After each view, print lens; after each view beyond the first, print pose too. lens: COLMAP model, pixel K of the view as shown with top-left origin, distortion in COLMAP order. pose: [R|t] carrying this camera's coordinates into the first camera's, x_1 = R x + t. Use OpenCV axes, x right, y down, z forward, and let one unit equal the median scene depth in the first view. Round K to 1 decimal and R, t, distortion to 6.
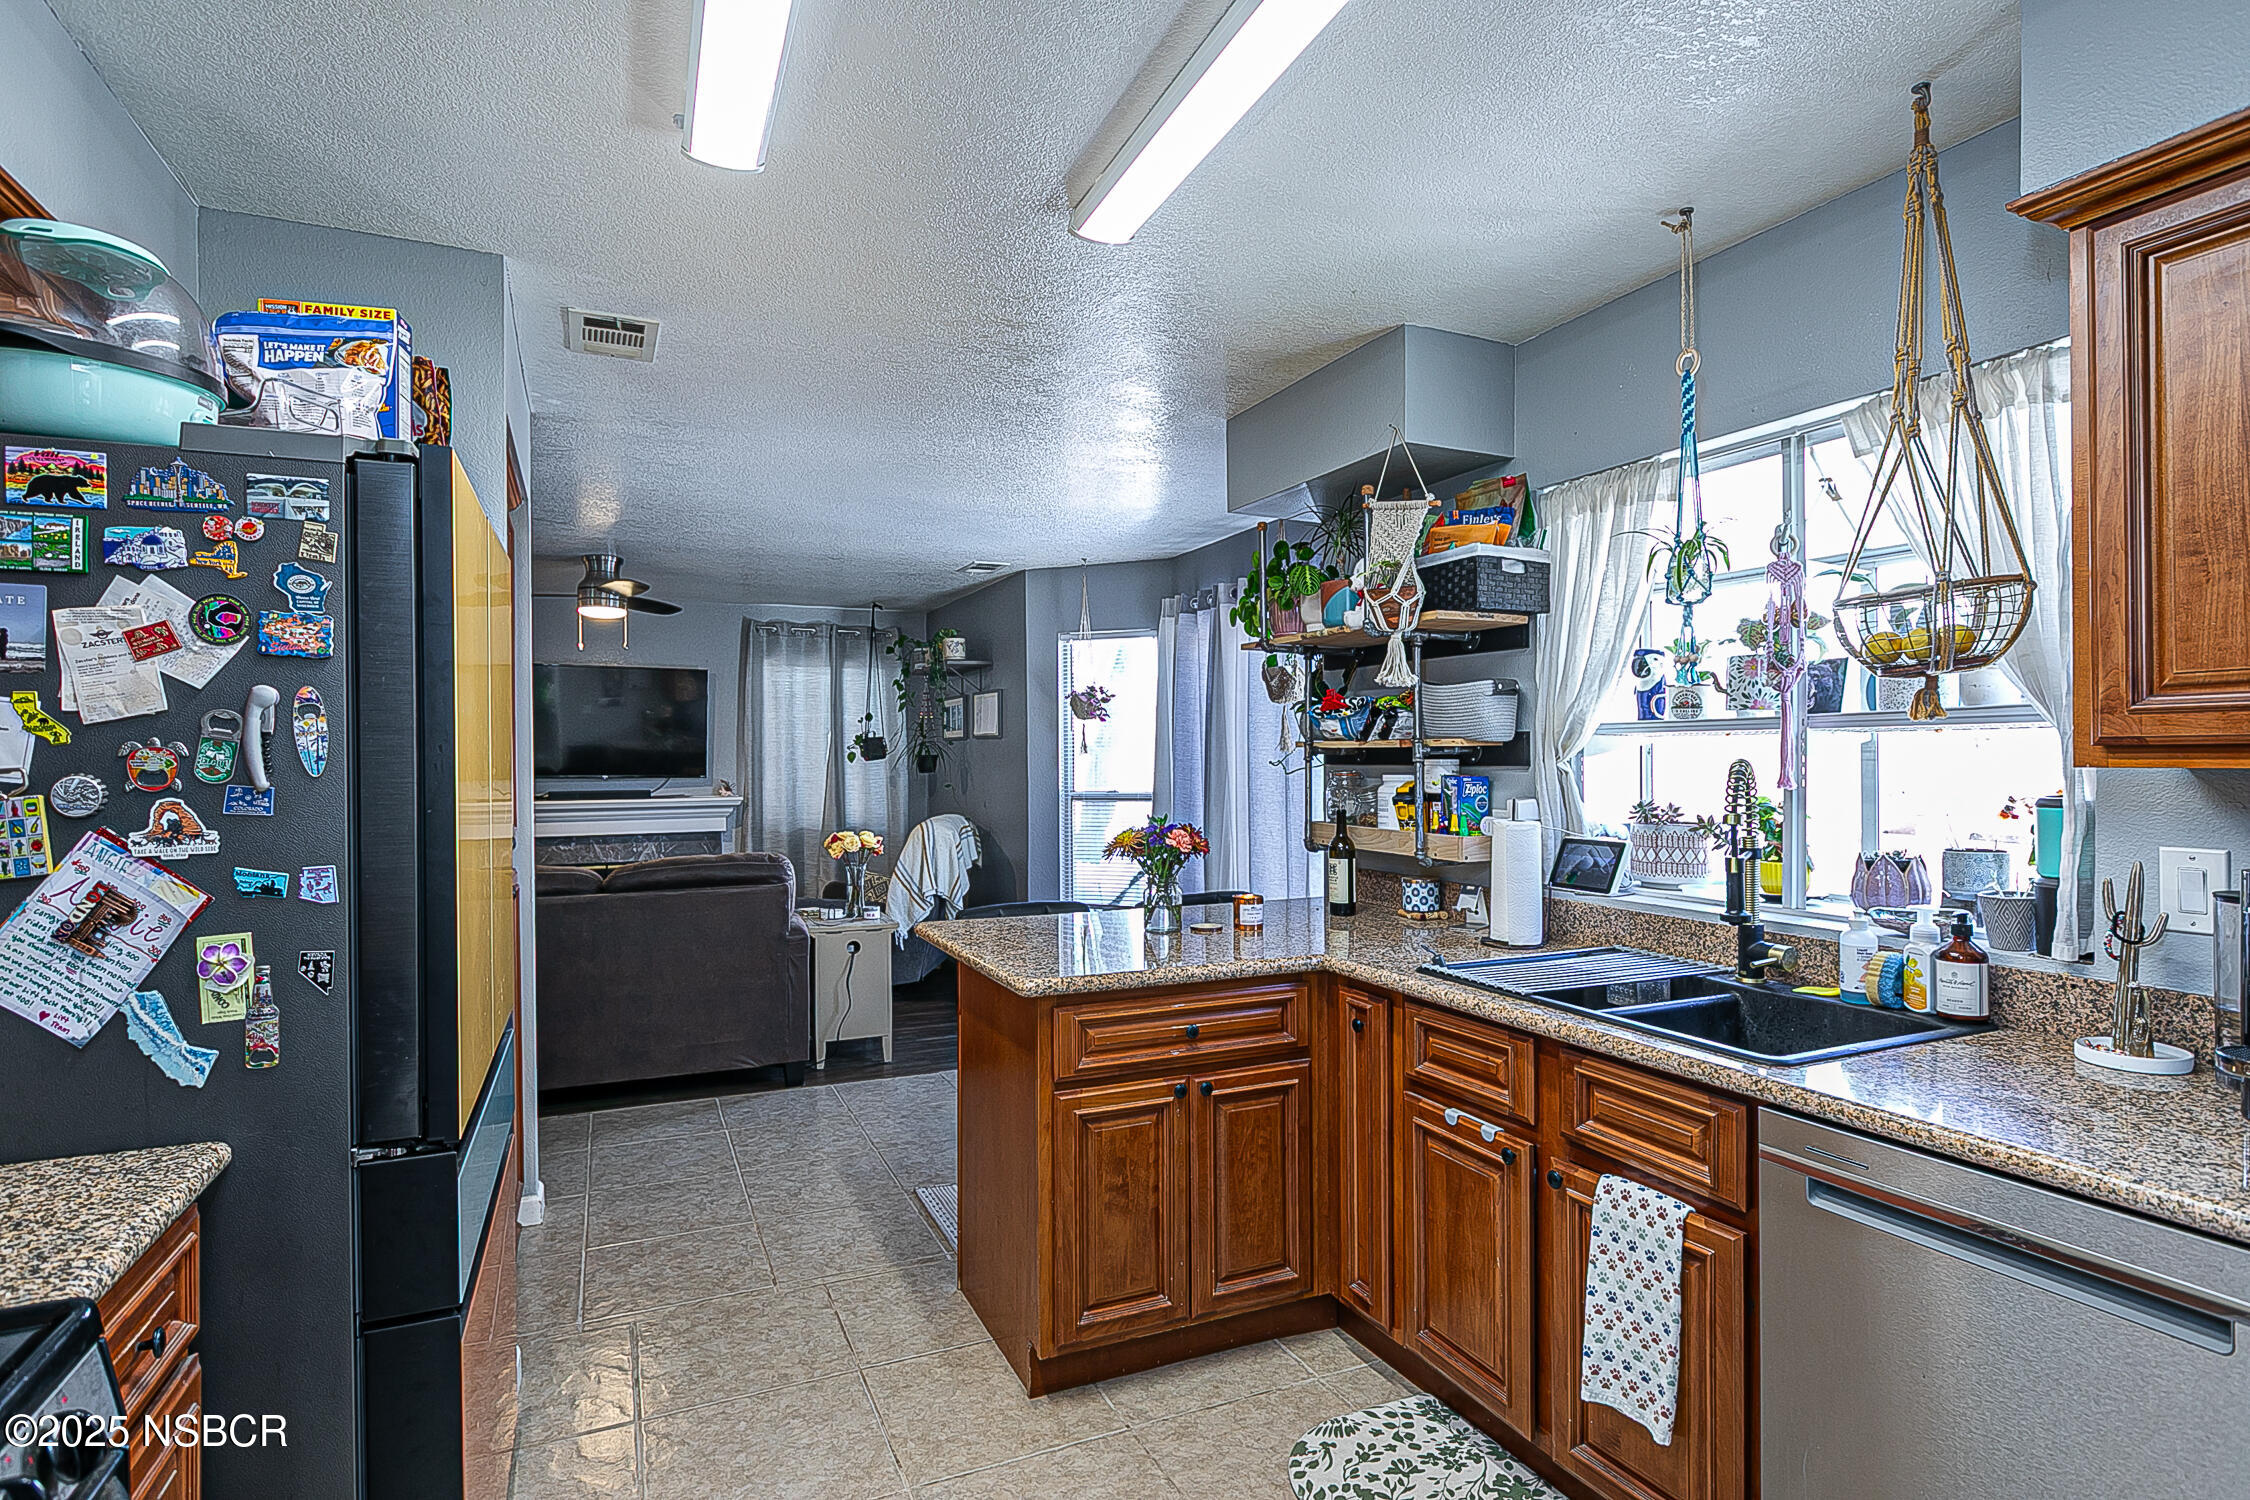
lens RADIAL K [[1131.6, 0, 1121.2], [0, 1131.6, 748.4], [0, 0, 1]] dist [0.002937, -0.000463]
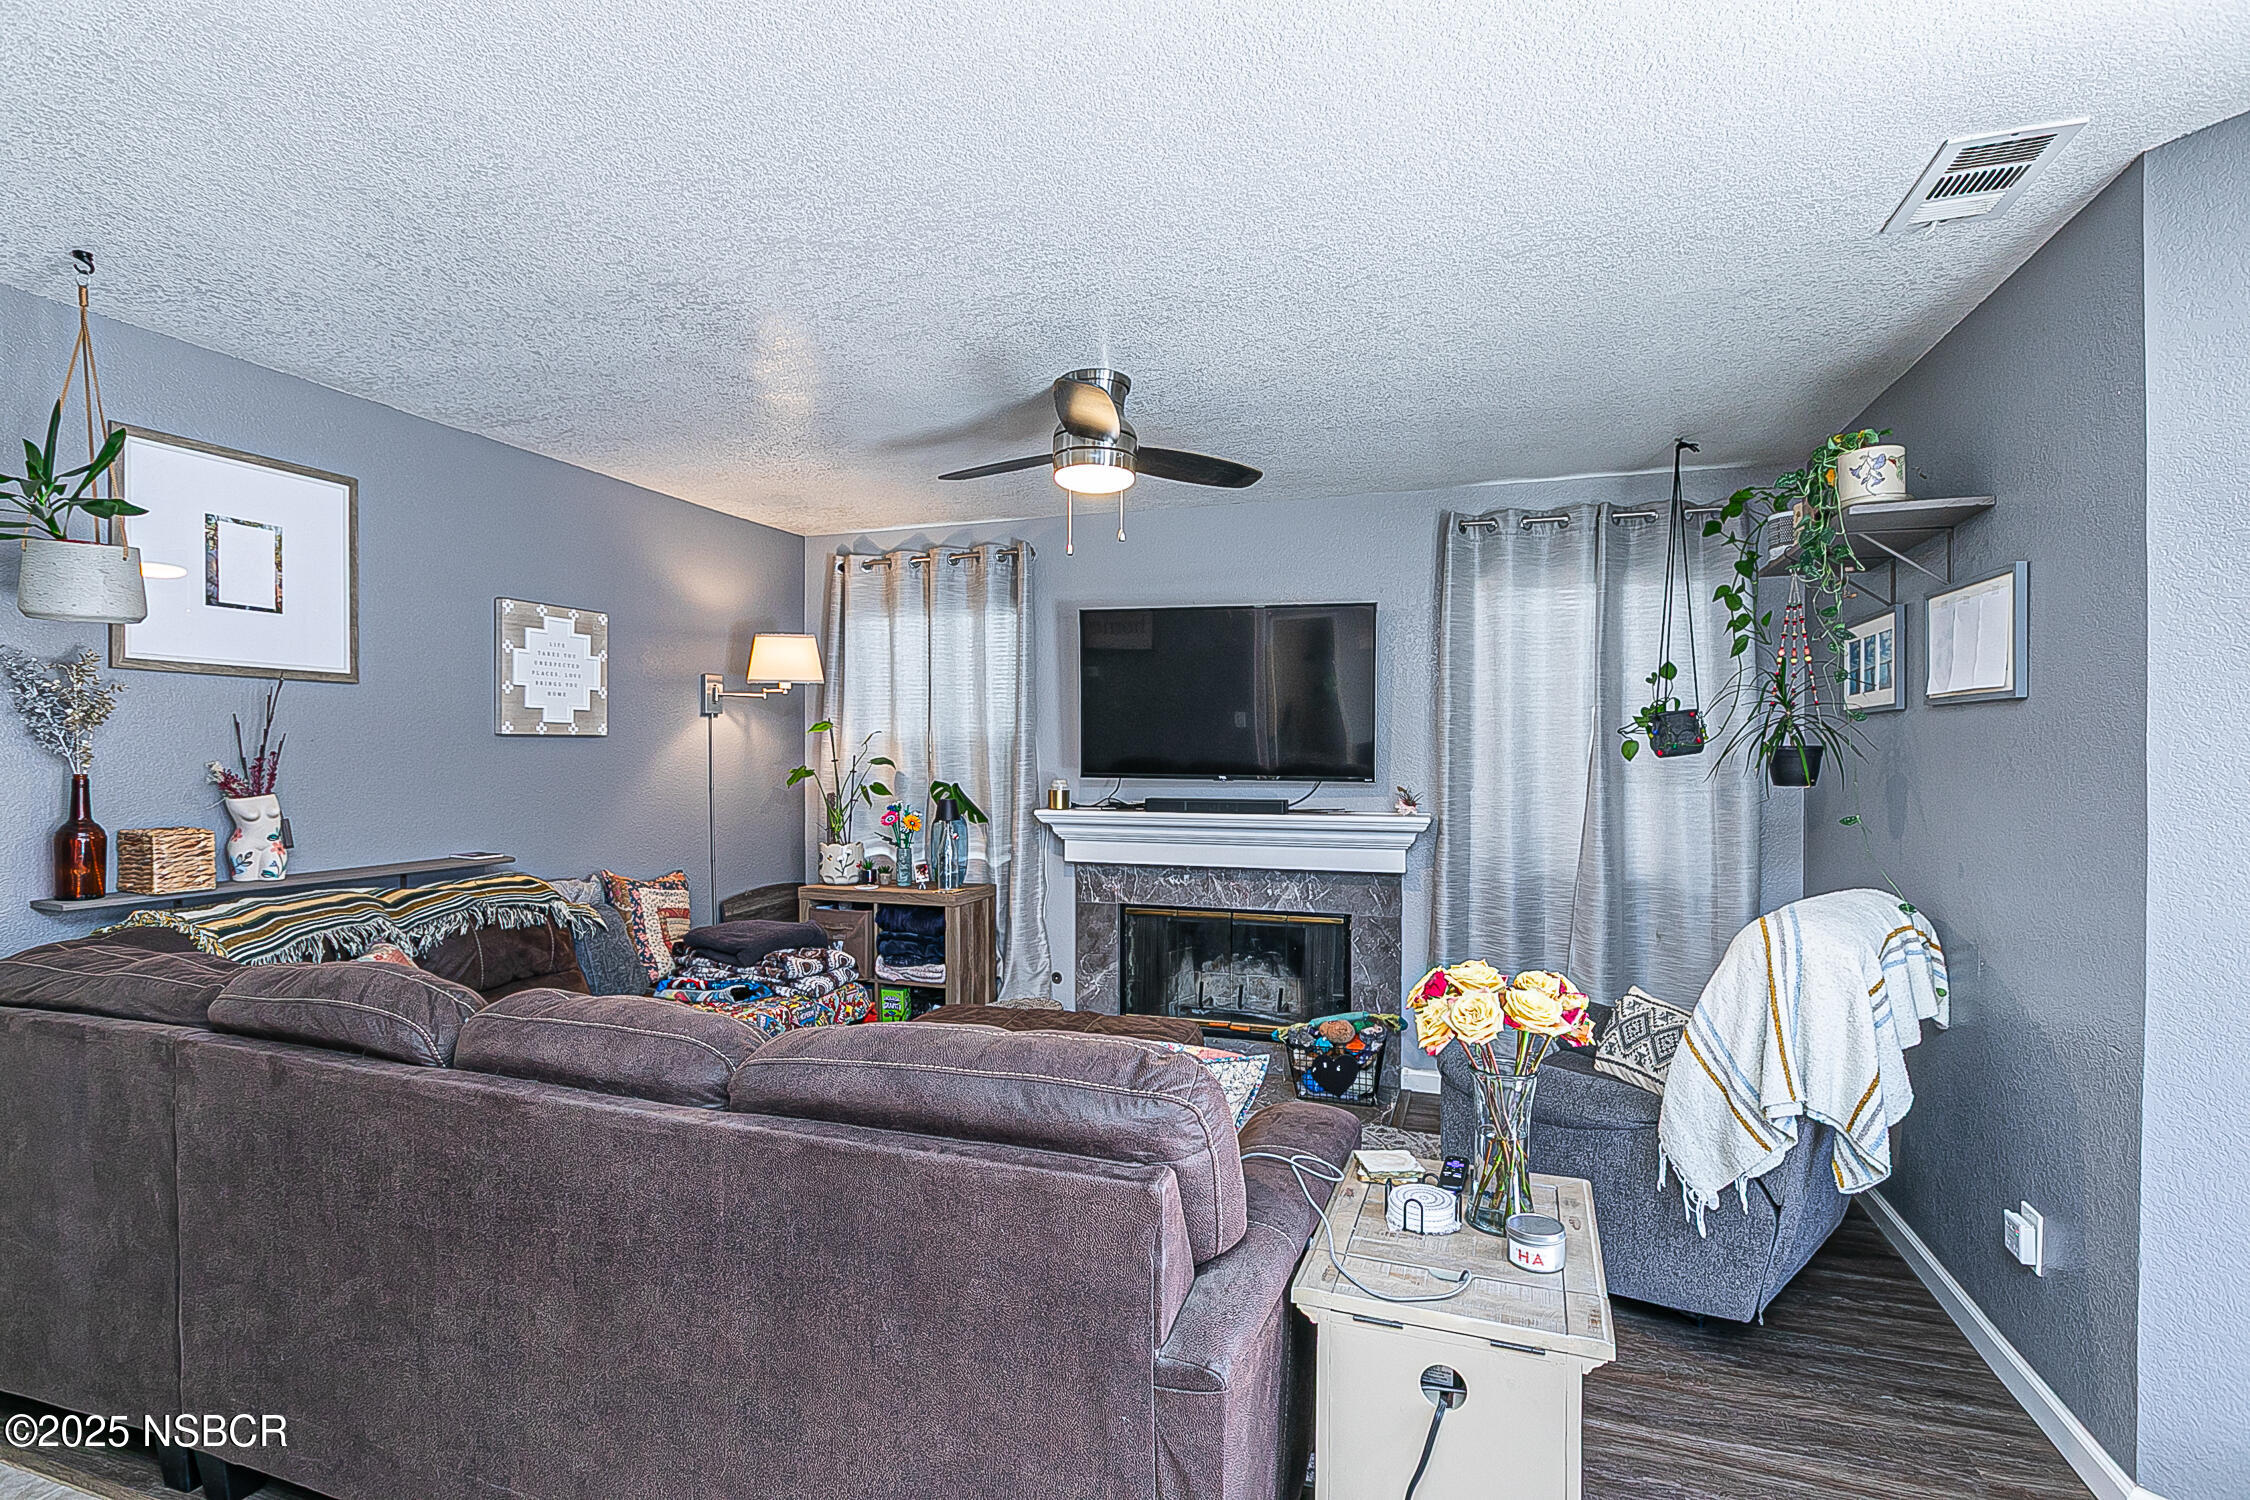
lens RADIAL K [[1103.5, 0, 1114.7], [0, 1103.5, 754.5], [0, 0, 1]] dist [0.003518, -0.000415]
pose [[0.730136, 0.008750, -0.683245, -0.067609], [-0.002323, 0.999944, 0.010323, 0.005229], [0.683298, -0.005950, 0.730116, 0.481092]]
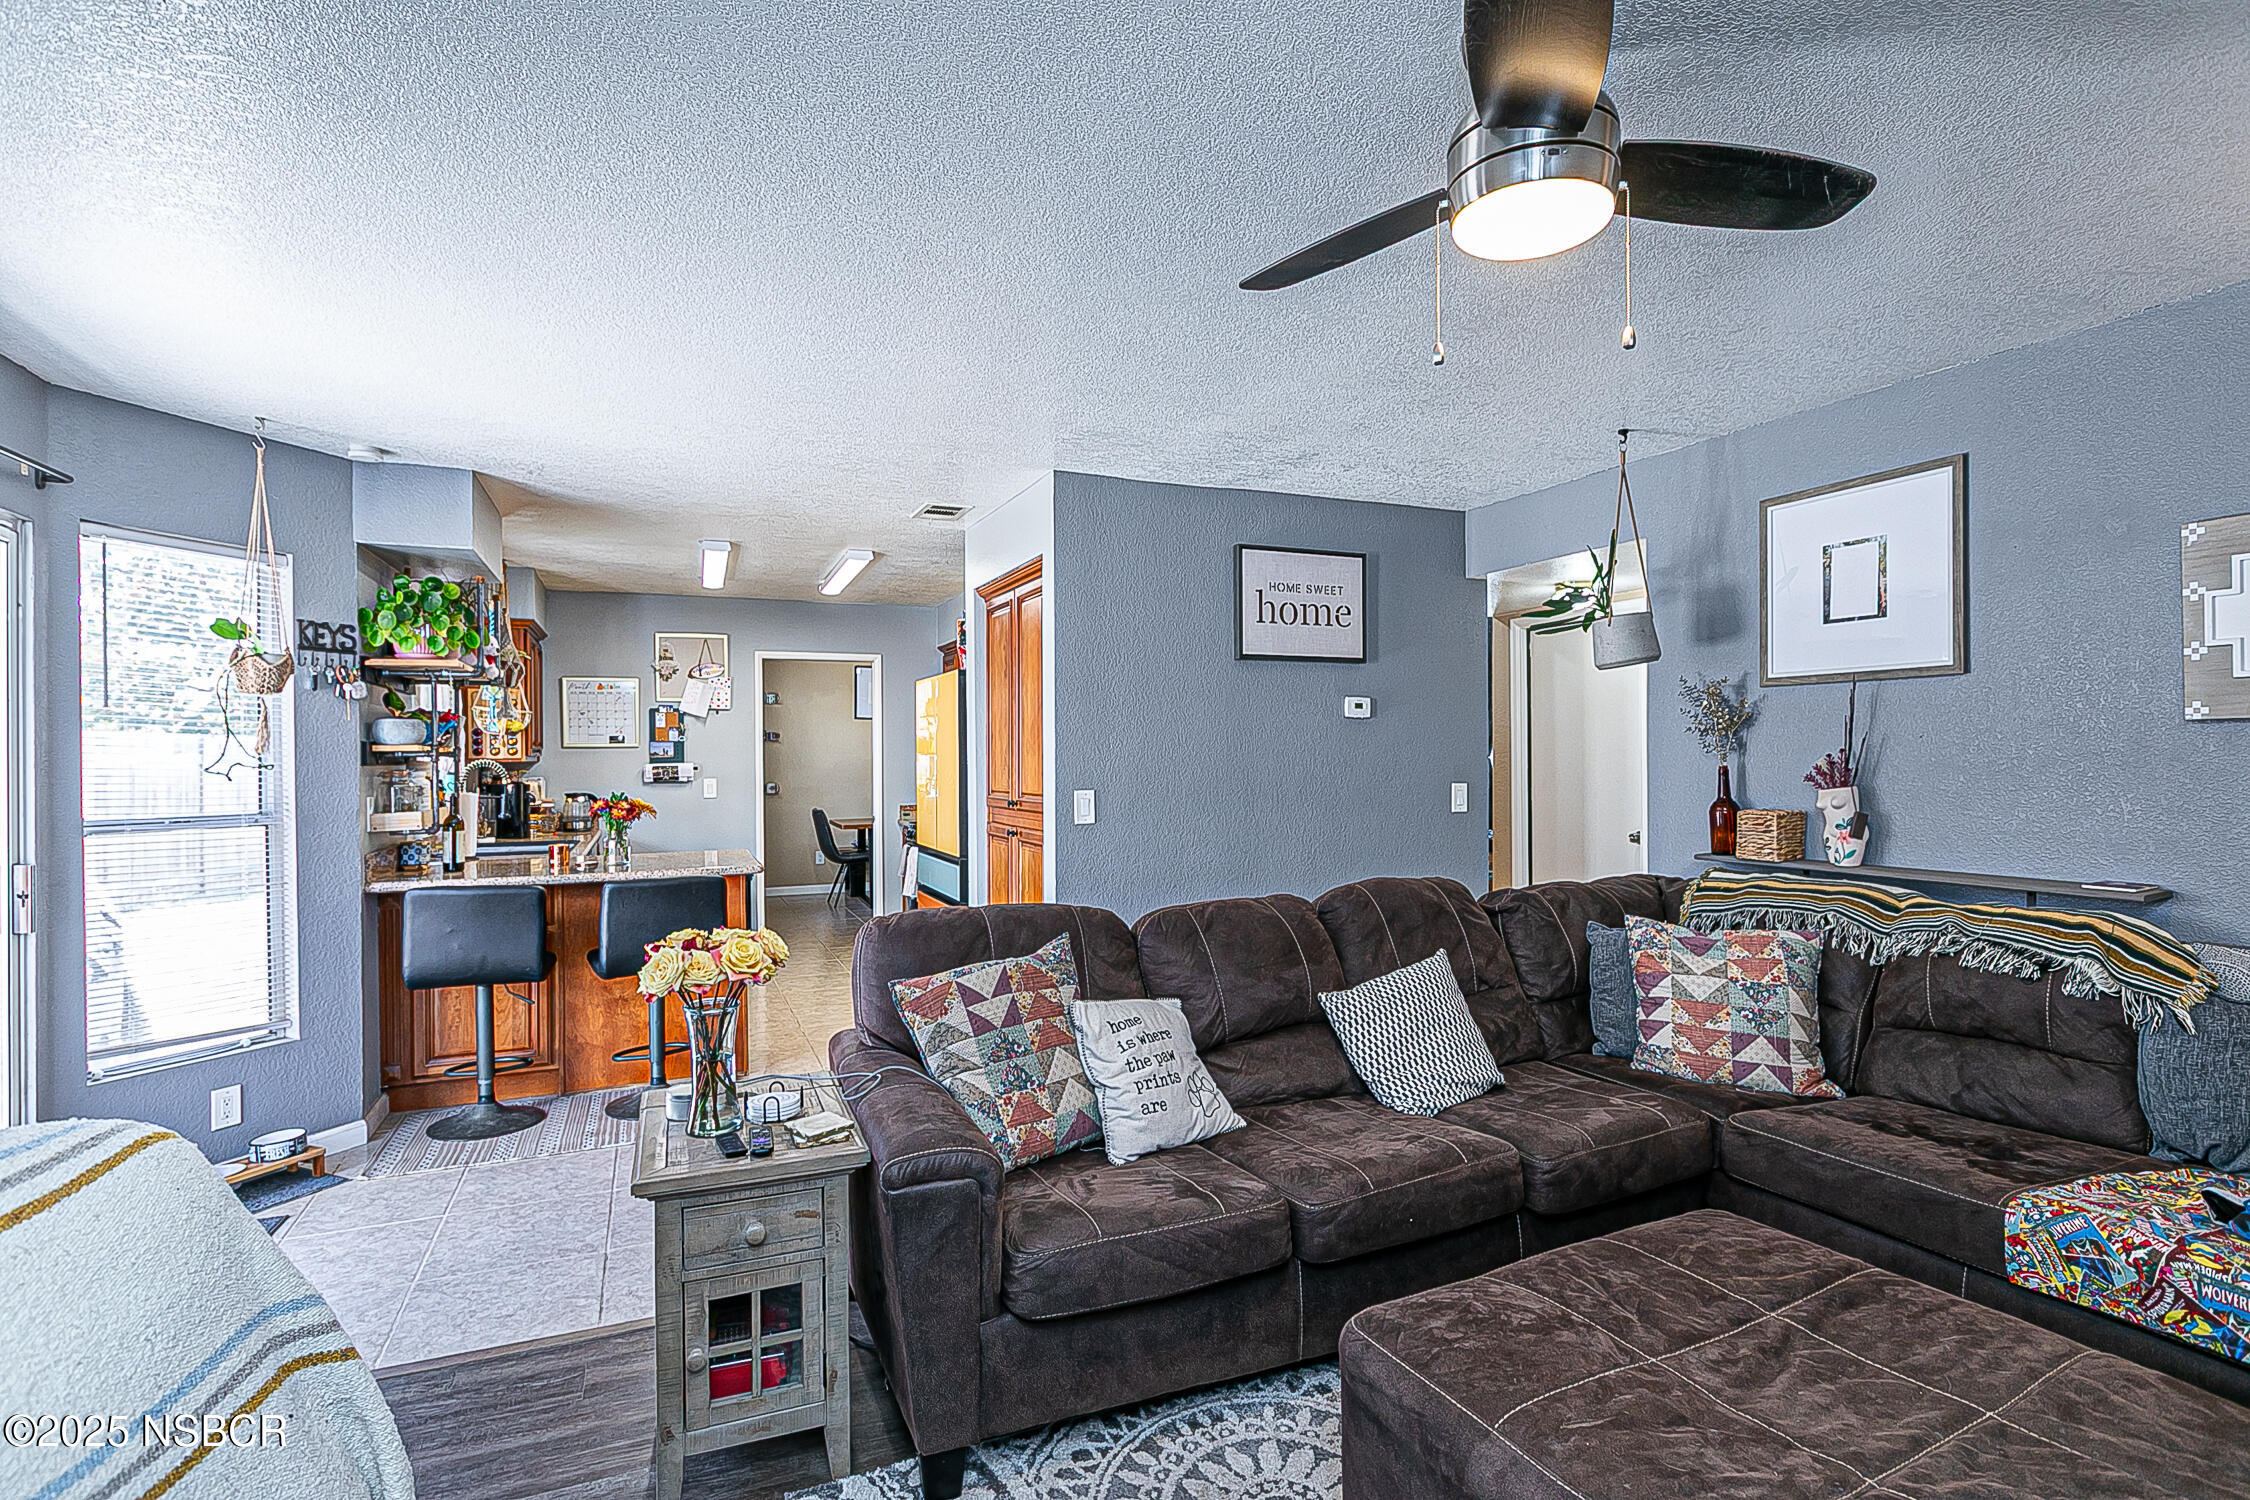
lens RADIAL K [[1103.5, 0, 1118.7], [0, 1103.5, 756.4], [0, 0, 1]] dist [0.003518, -0.000415]
pose [[-0.999830, 0.008933, 0.016103, -0.228977], [0.008838, 0.999943, -0.005951, 0.010640], [-0.016156, -0.005808, -0.999853, 0.878417]]
